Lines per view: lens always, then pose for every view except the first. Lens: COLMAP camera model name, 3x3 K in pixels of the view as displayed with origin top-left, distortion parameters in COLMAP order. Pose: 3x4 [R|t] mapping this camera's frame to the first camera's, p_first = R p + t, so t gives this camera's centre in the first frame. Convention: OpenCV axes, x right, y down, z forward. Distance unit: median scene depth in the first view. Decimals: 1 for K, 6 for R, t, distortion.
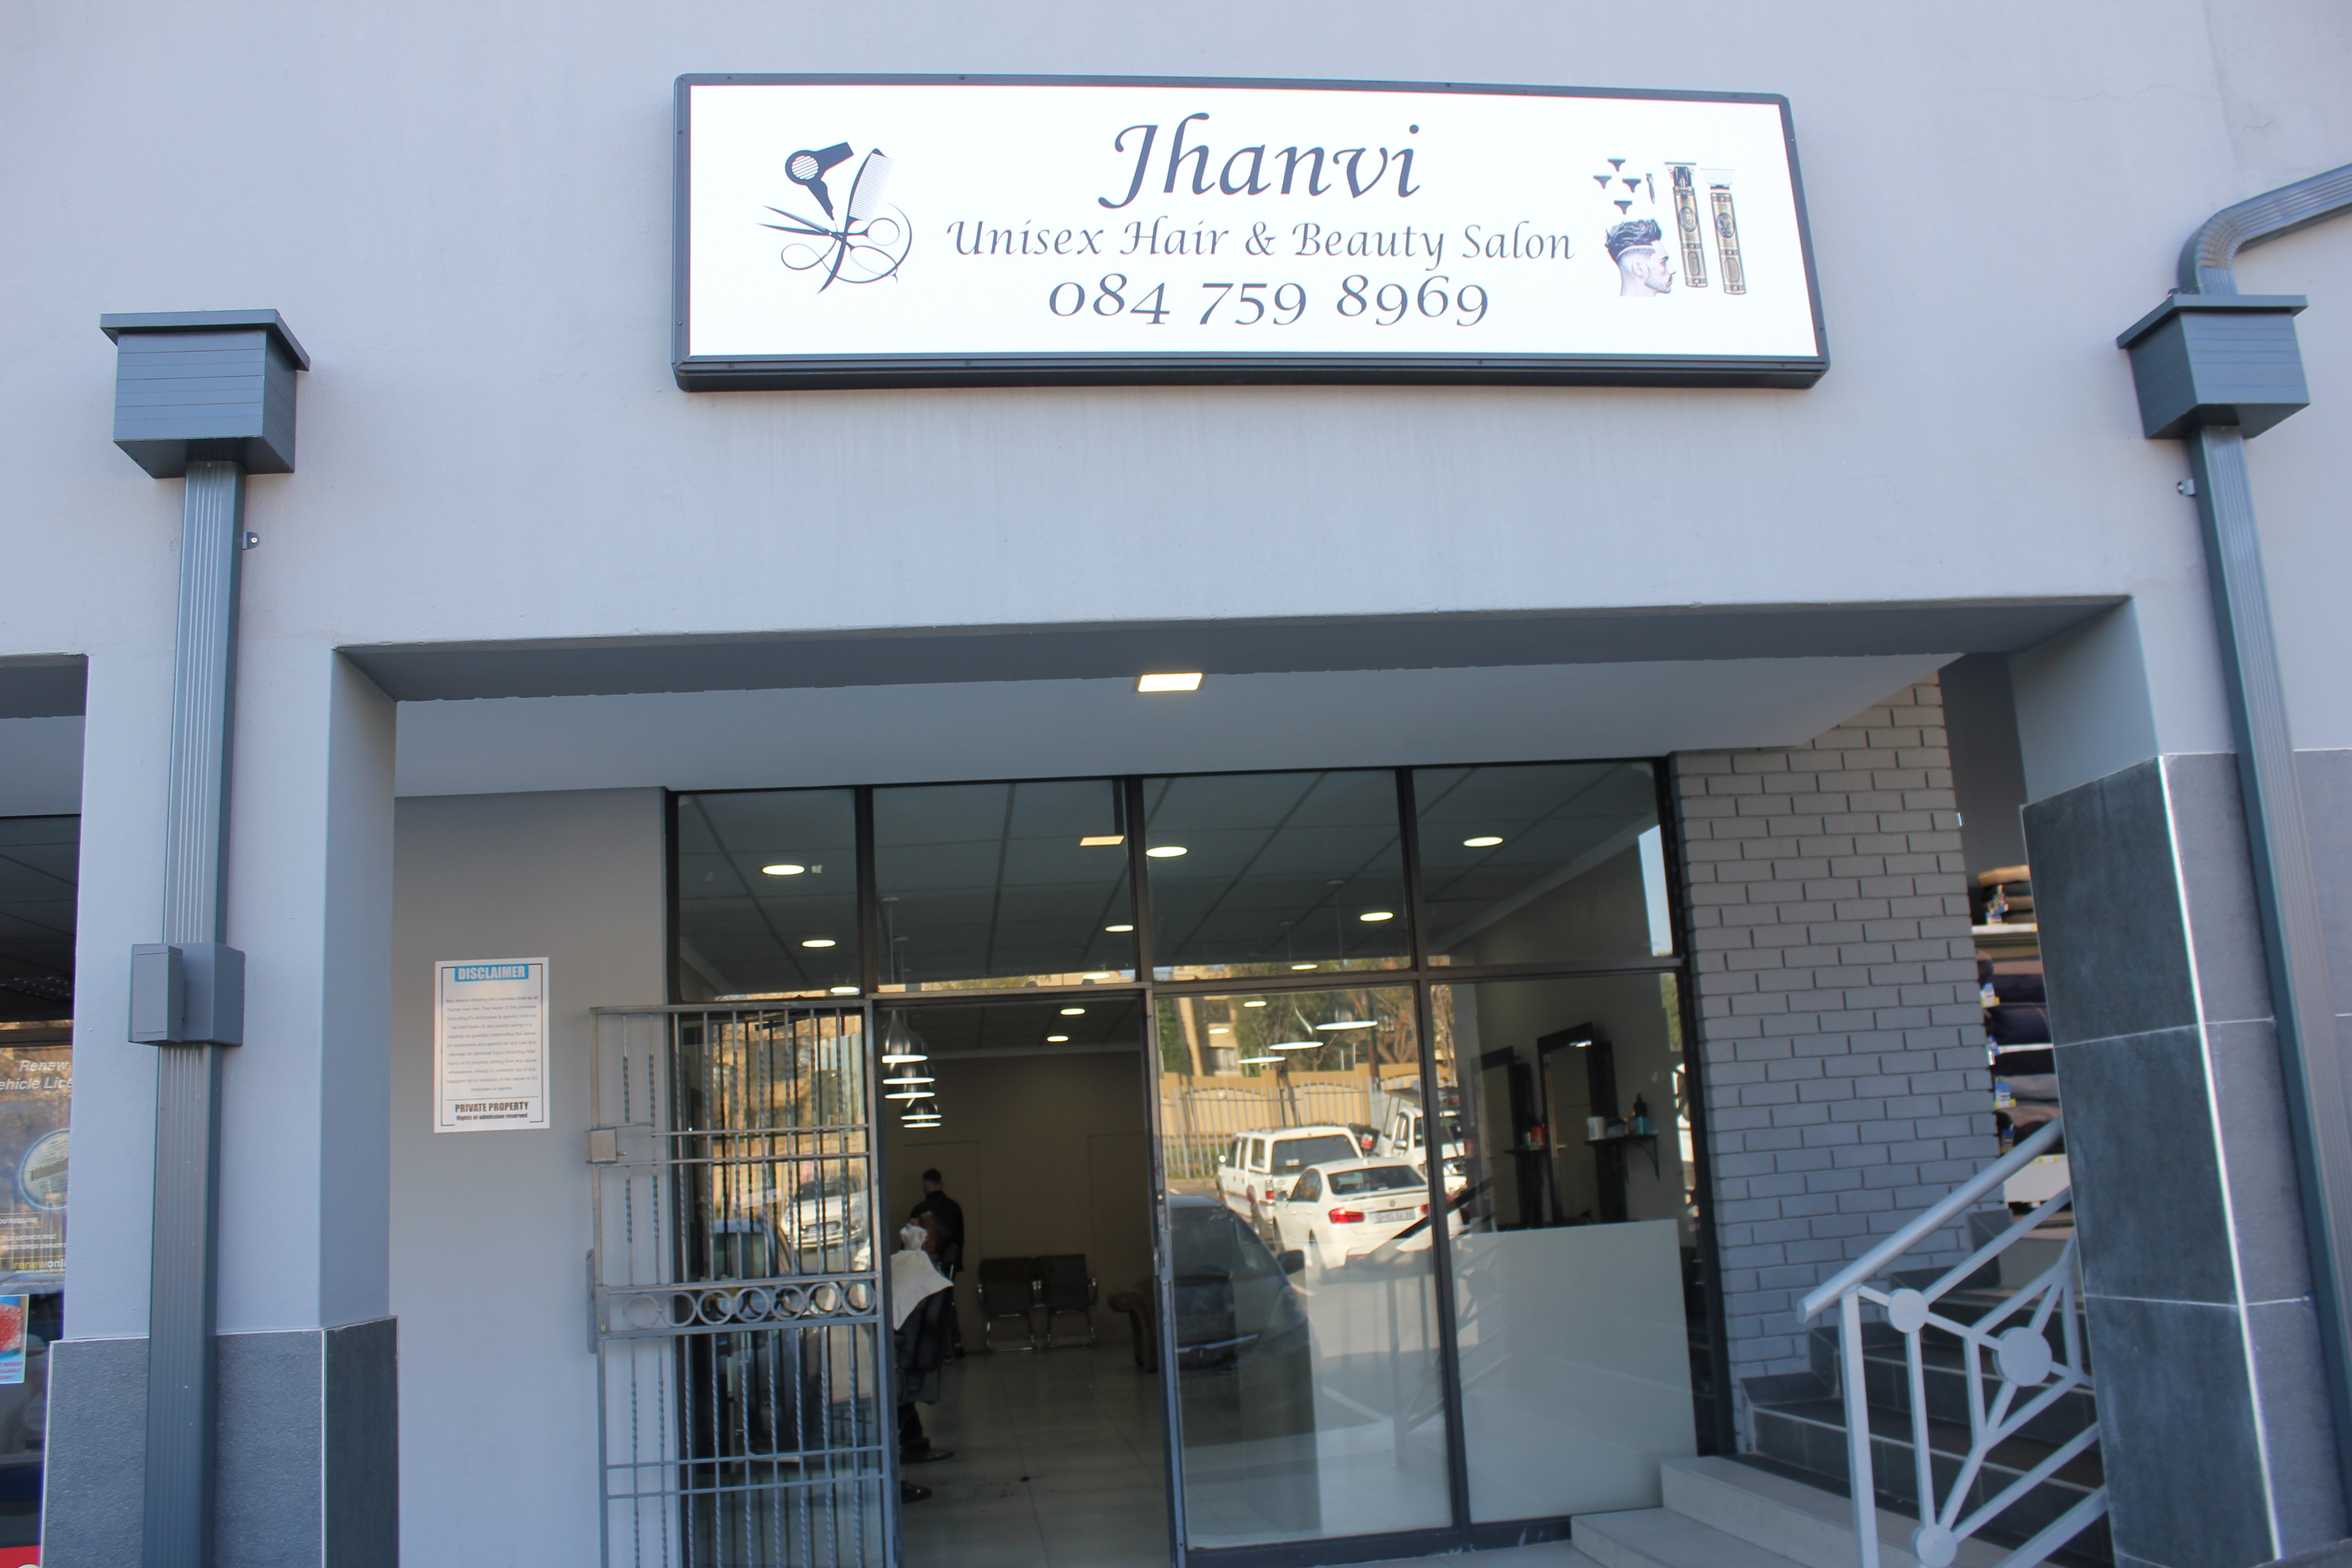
lens RADIAL K [[1867.5, 0, 1163.2], [0, 1867.5, 810.6], [0, 0, 1]] dist [-0.199408, 0.188543]
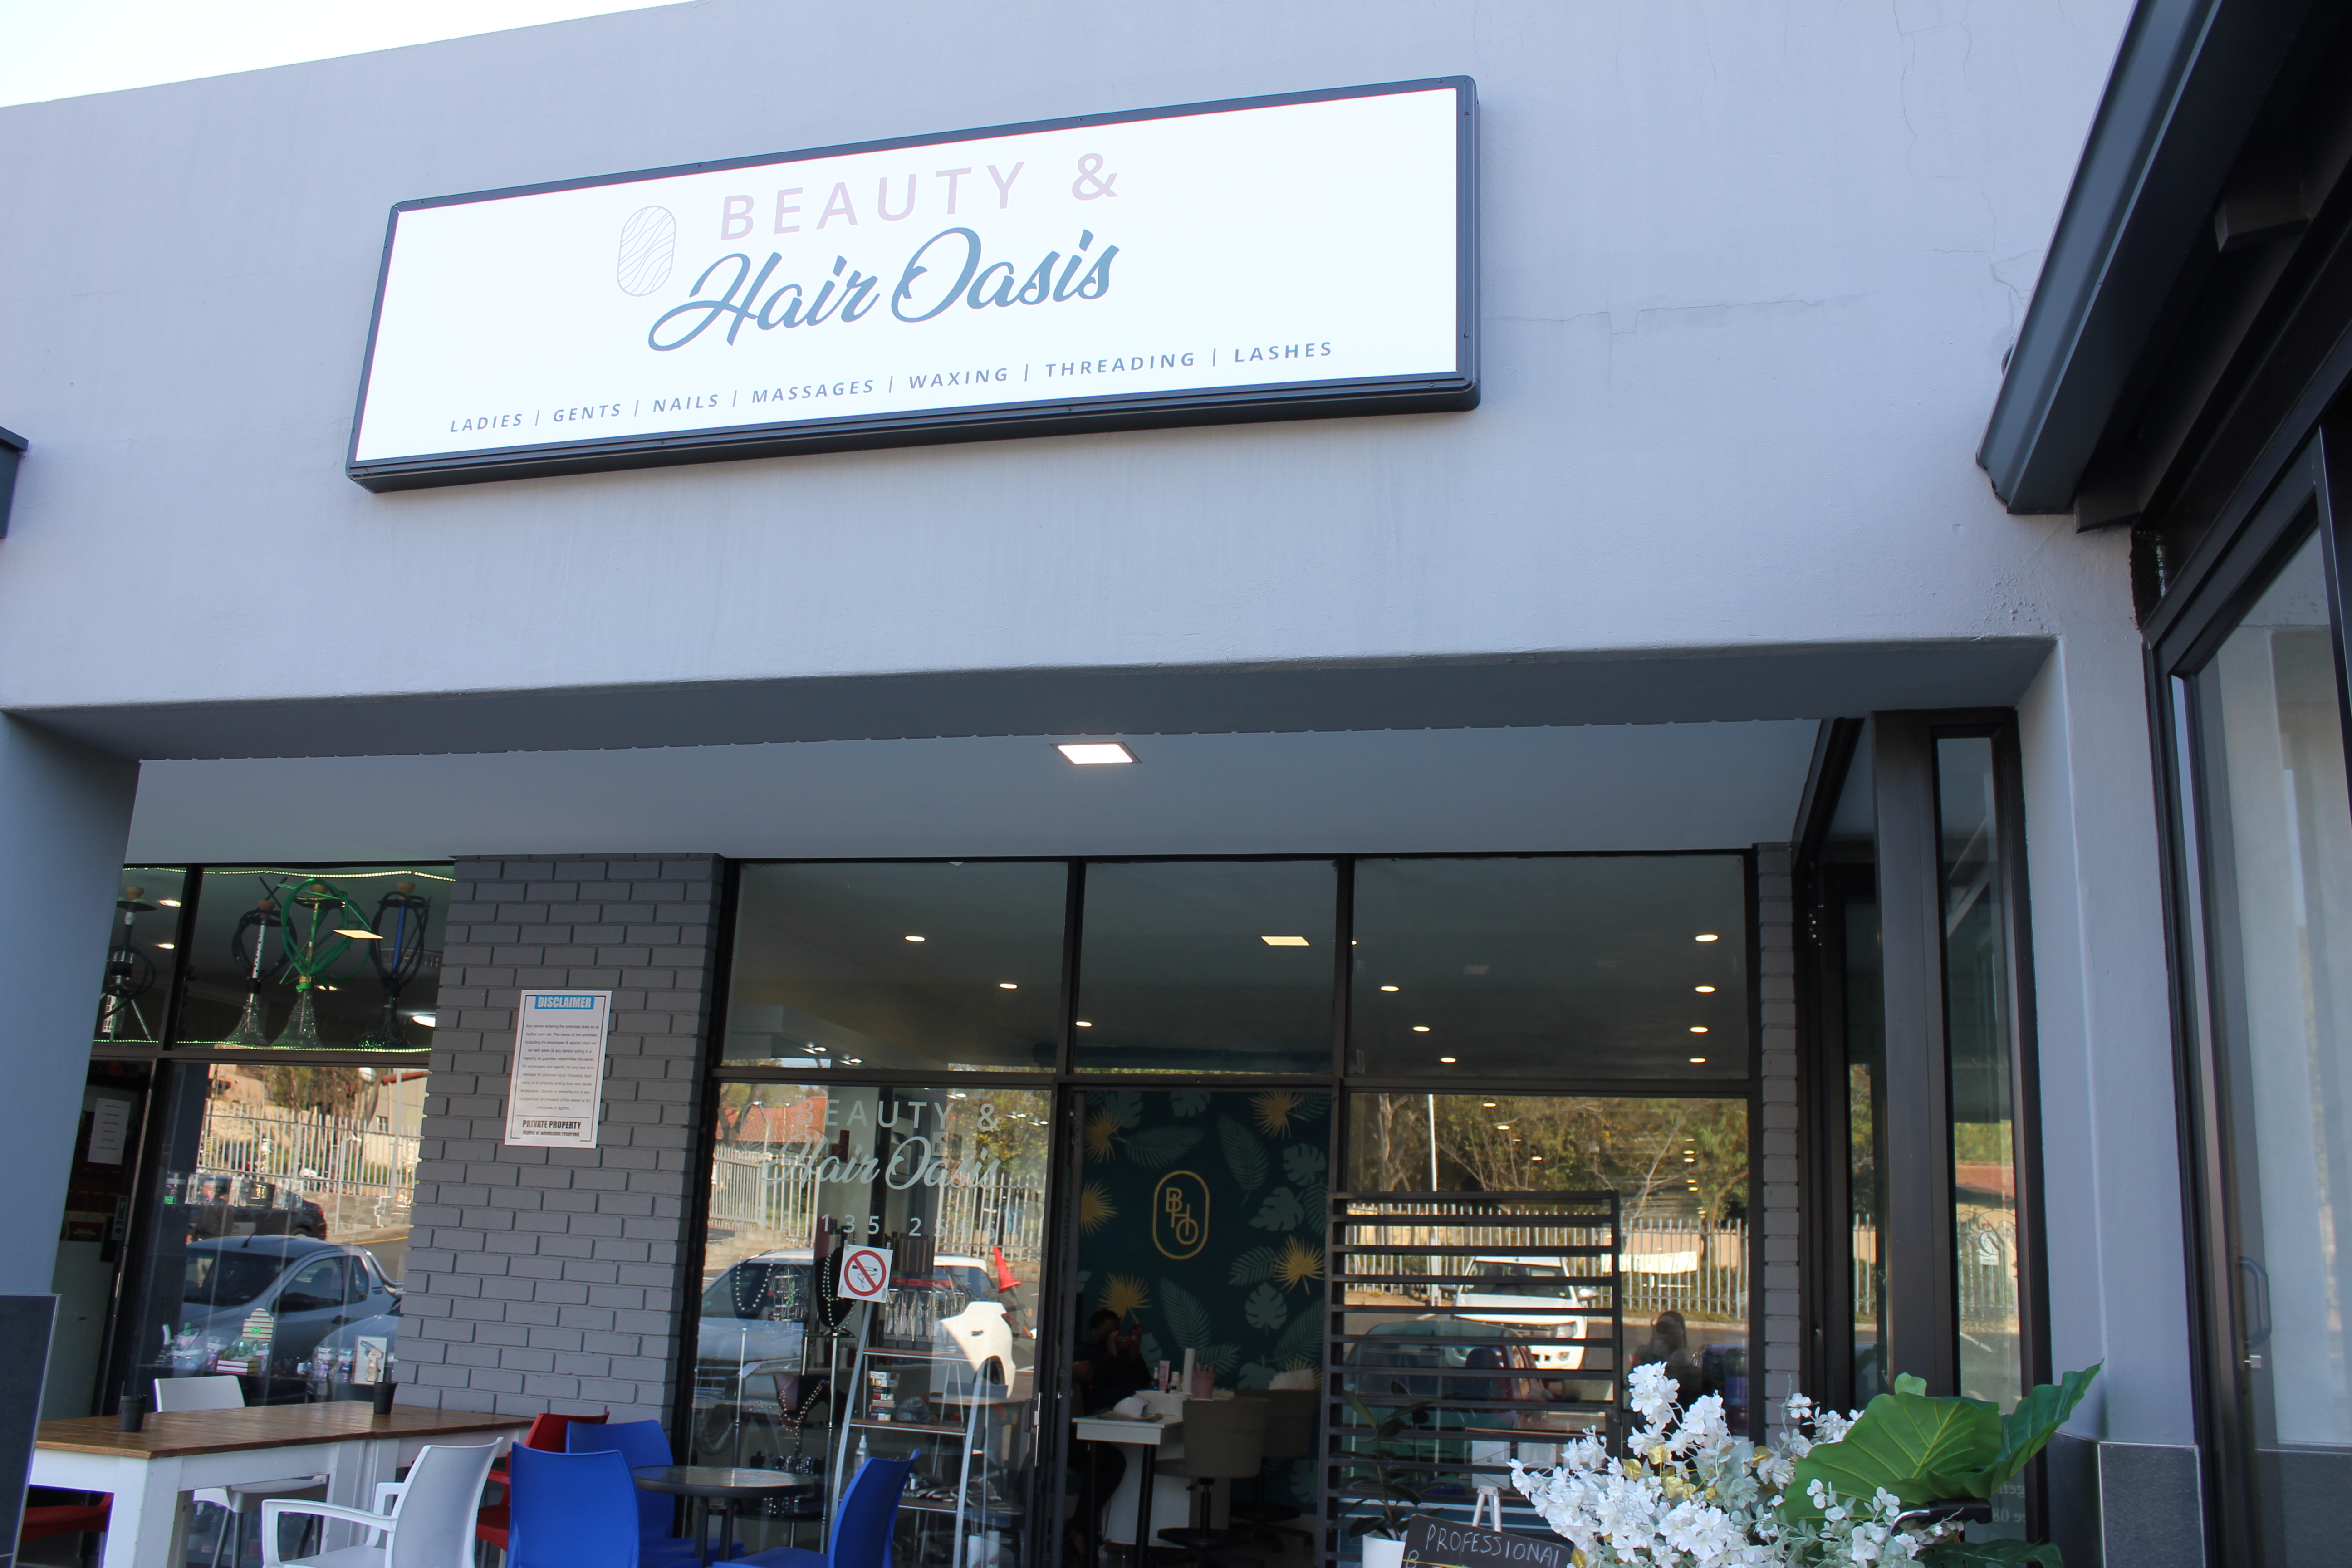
lens RADIAL K [[1867.5, 0, 1163.2], [0, 1867.5, 810.6], [0, 0, 1]] dist [-0.199408, 0.188543]
pose [[0.933744, 0.015304, -0.357615, 0.530273], [-0.023675, 0.999538, -0.019040, -0.021578], [0.357159, 0.026245, 0.933675, 0.134915]]
